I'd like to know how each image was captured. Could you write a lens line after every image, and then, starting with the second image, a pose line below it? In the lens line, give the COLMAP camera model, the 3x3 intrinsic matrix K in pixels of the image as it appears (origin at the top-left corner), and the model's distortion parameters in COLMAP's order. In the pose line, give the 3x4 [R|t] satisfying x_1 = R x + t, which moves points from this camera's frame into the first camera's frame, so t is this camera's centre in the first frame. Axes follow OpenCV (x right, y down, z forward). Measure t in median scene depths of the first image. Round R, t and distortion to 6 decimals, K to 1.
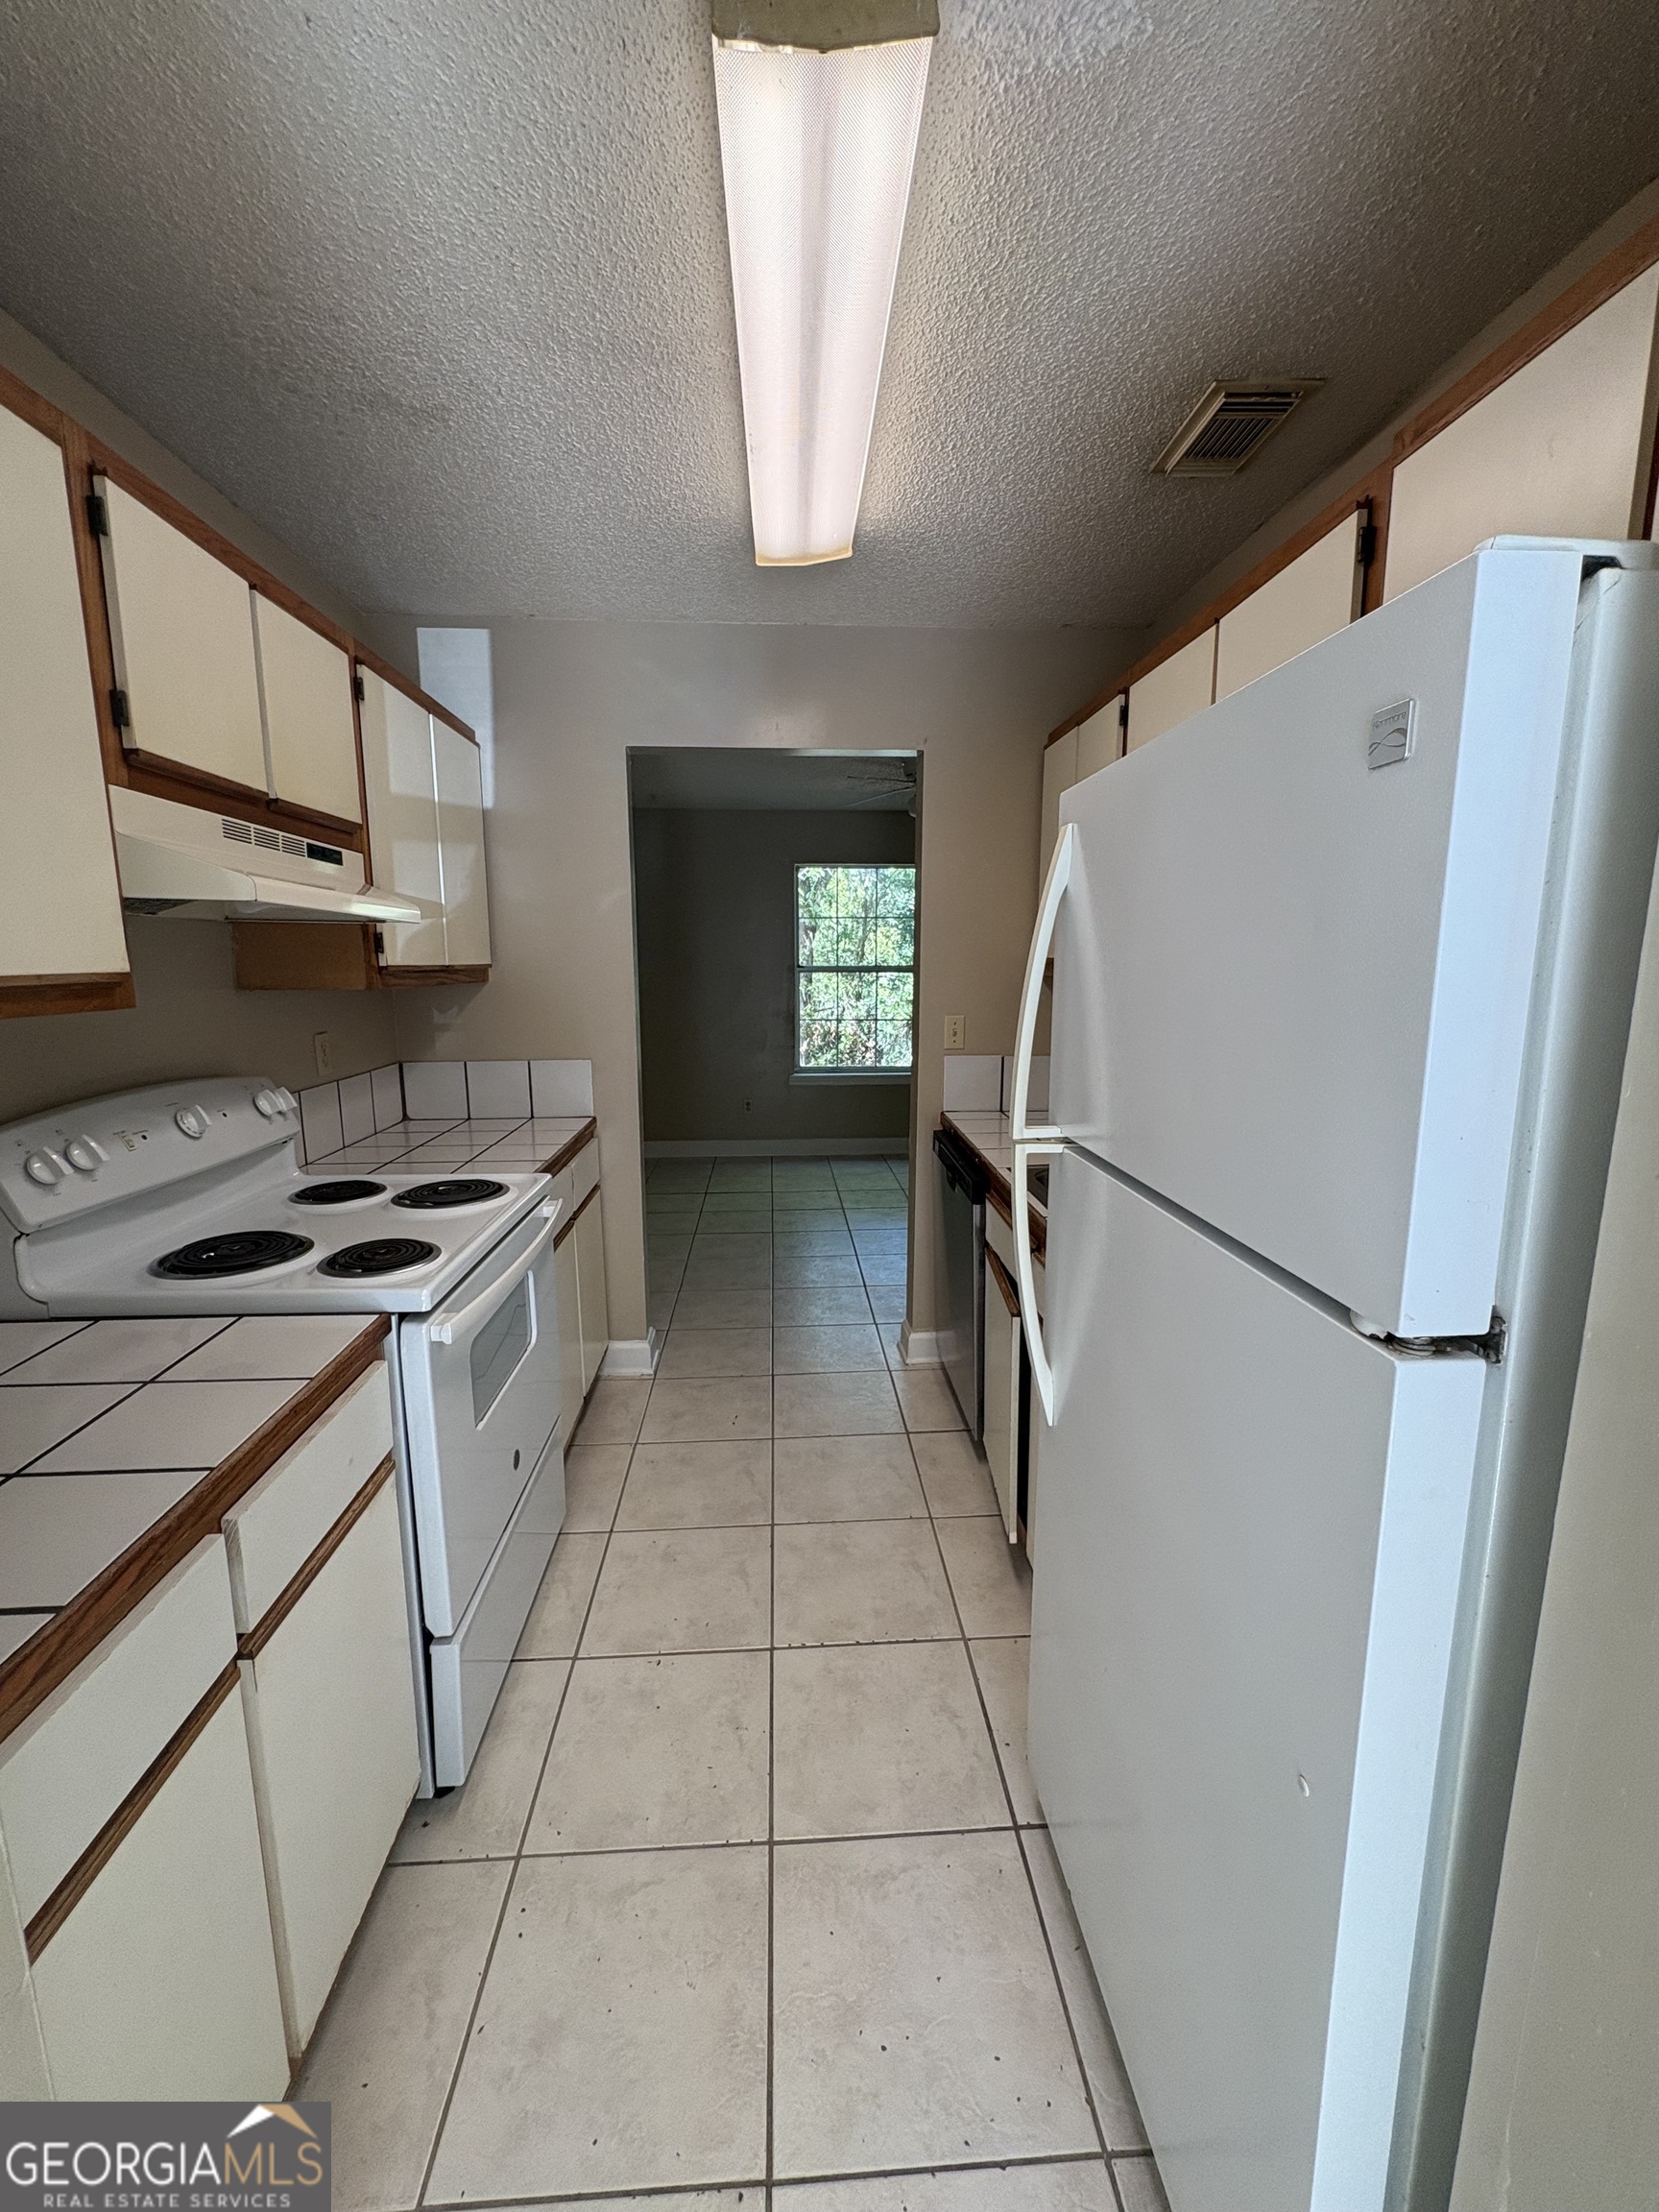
lens RADIAL K [[881.1, 0, 829.5], [0, 881.1, 1106.0], [0, 0, 1]] dist [0.003459, -0.000164]
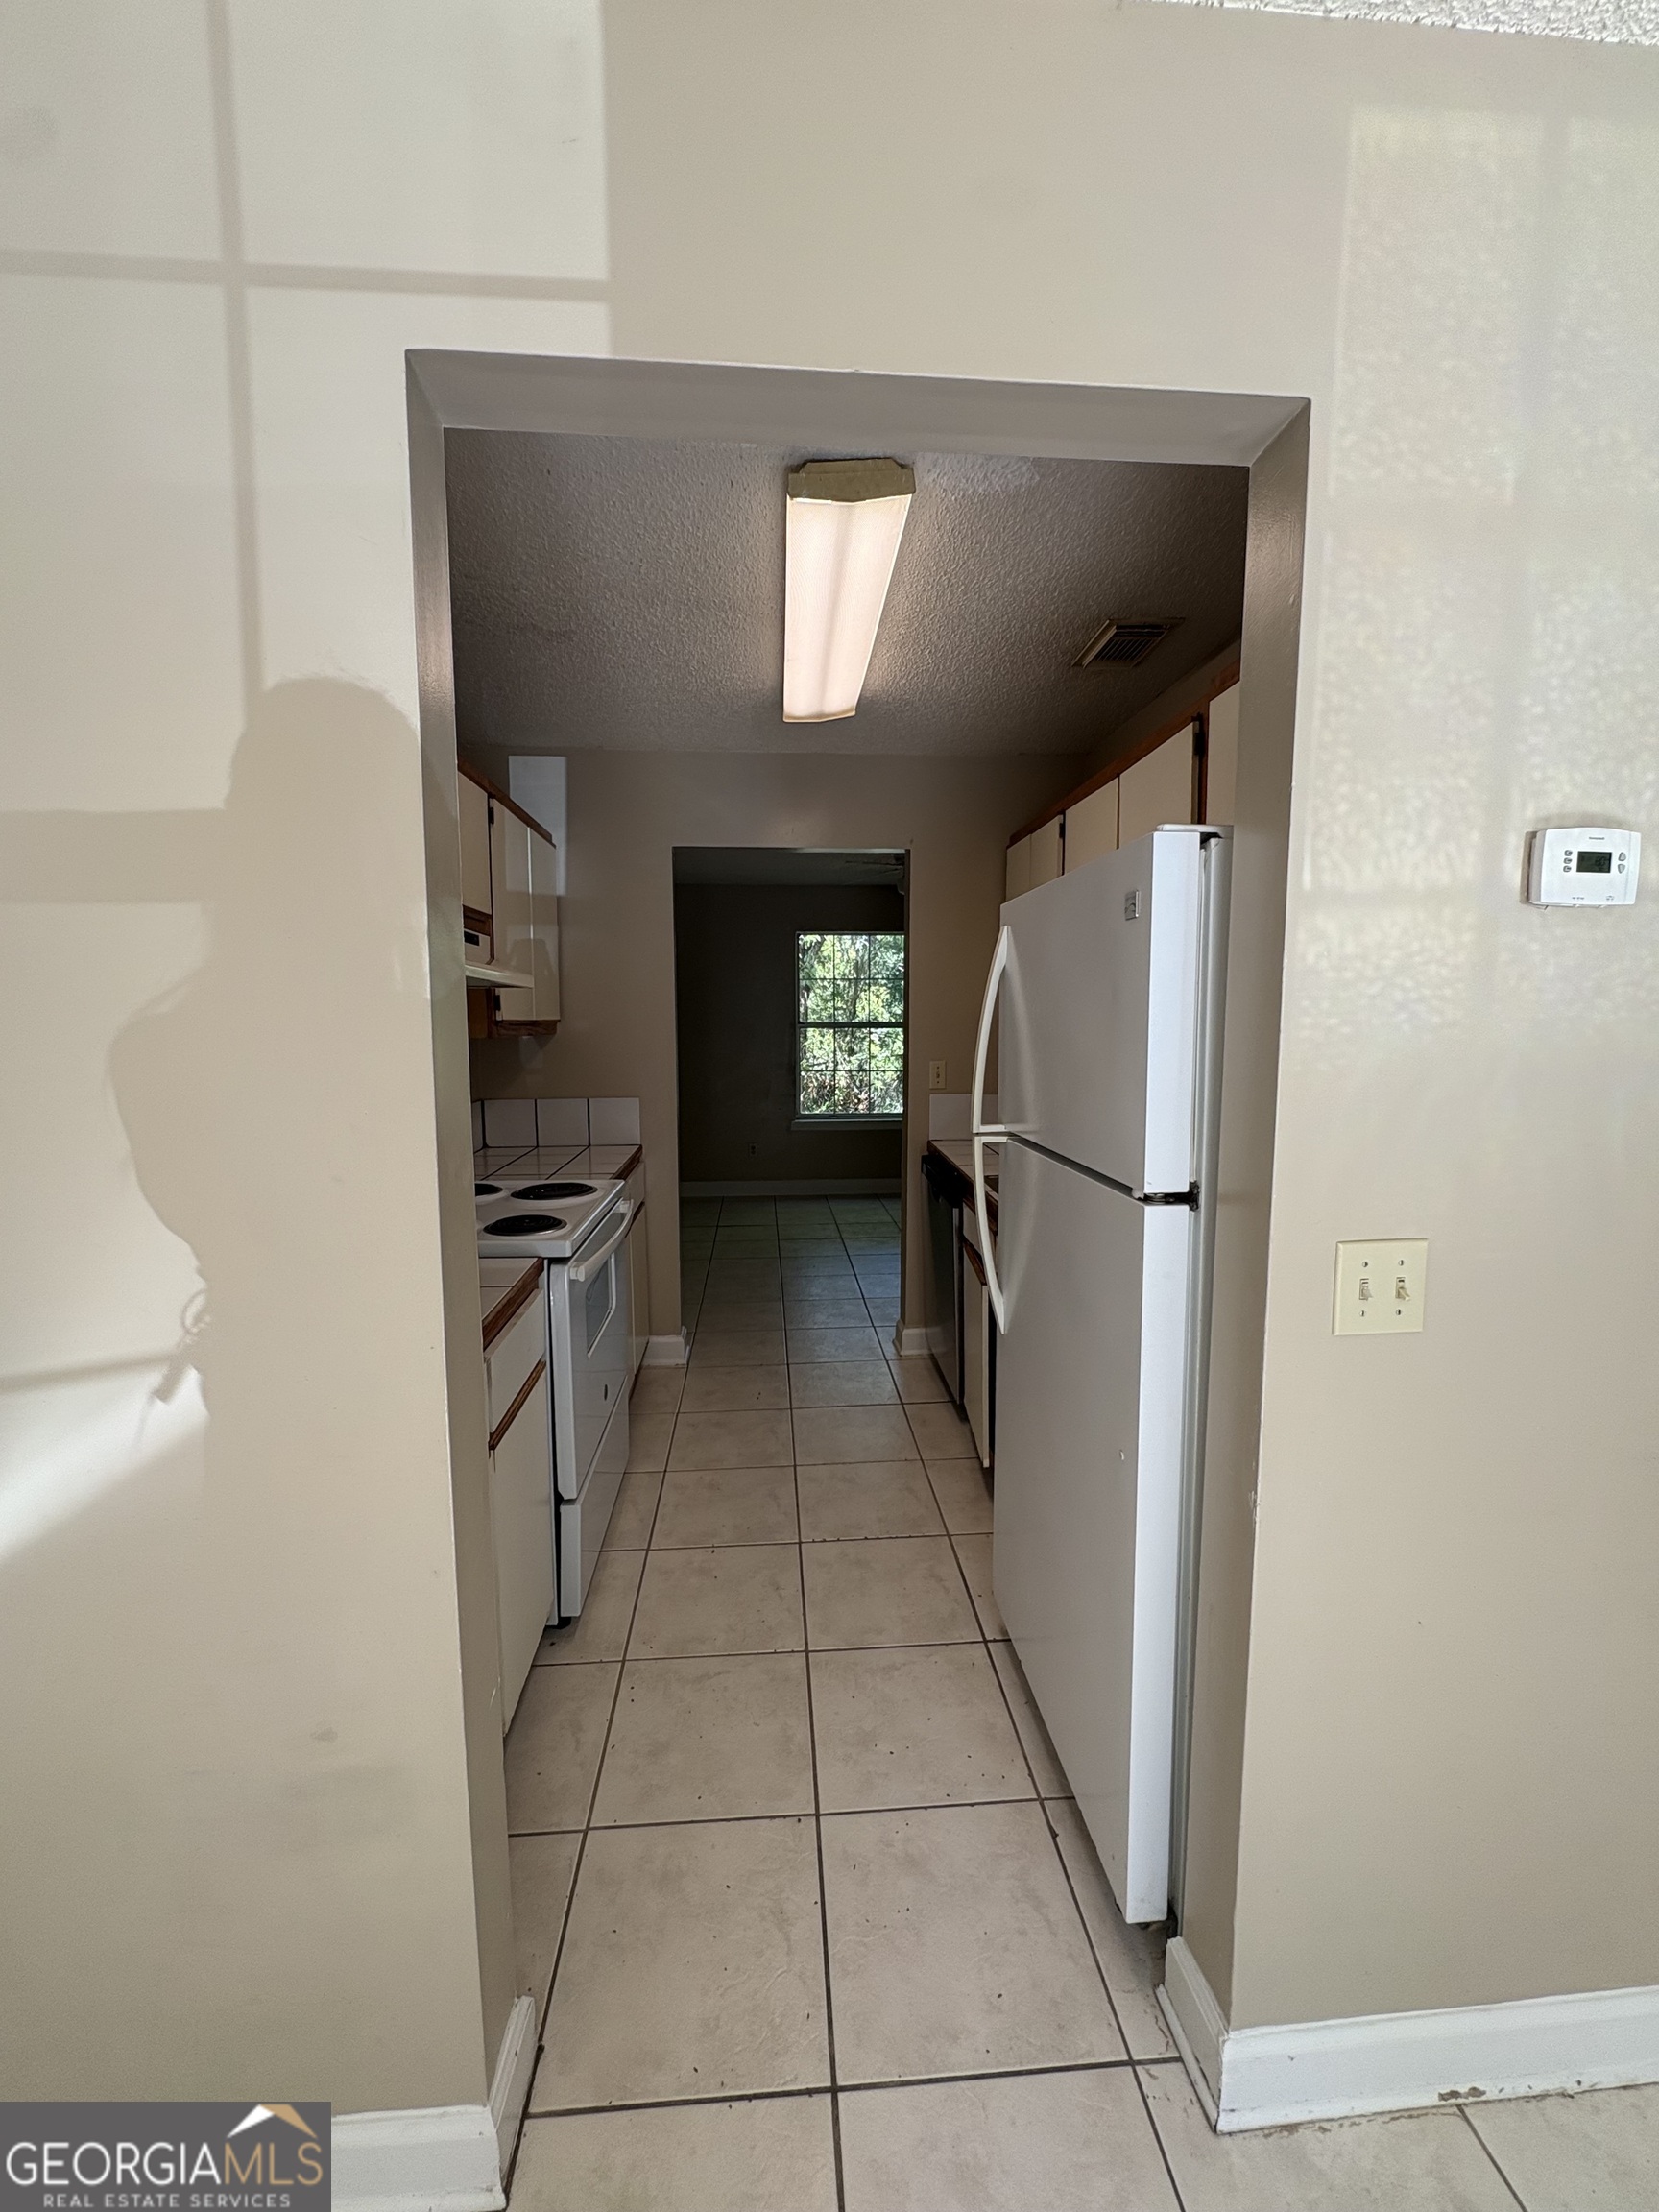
lens RADIAL K [[881.1, 0, 829.5], [0, 881.1, 1106.0], [0, 0, 1]] dist [0.003459, -0.000164]
pose [[0.999931, -0.002692, 0.011452, -0.024174], [0.003429, 0.997893, -0.064786, 0.041575], [-0.011254, 0.064821, 0.997833, -0.230523]]
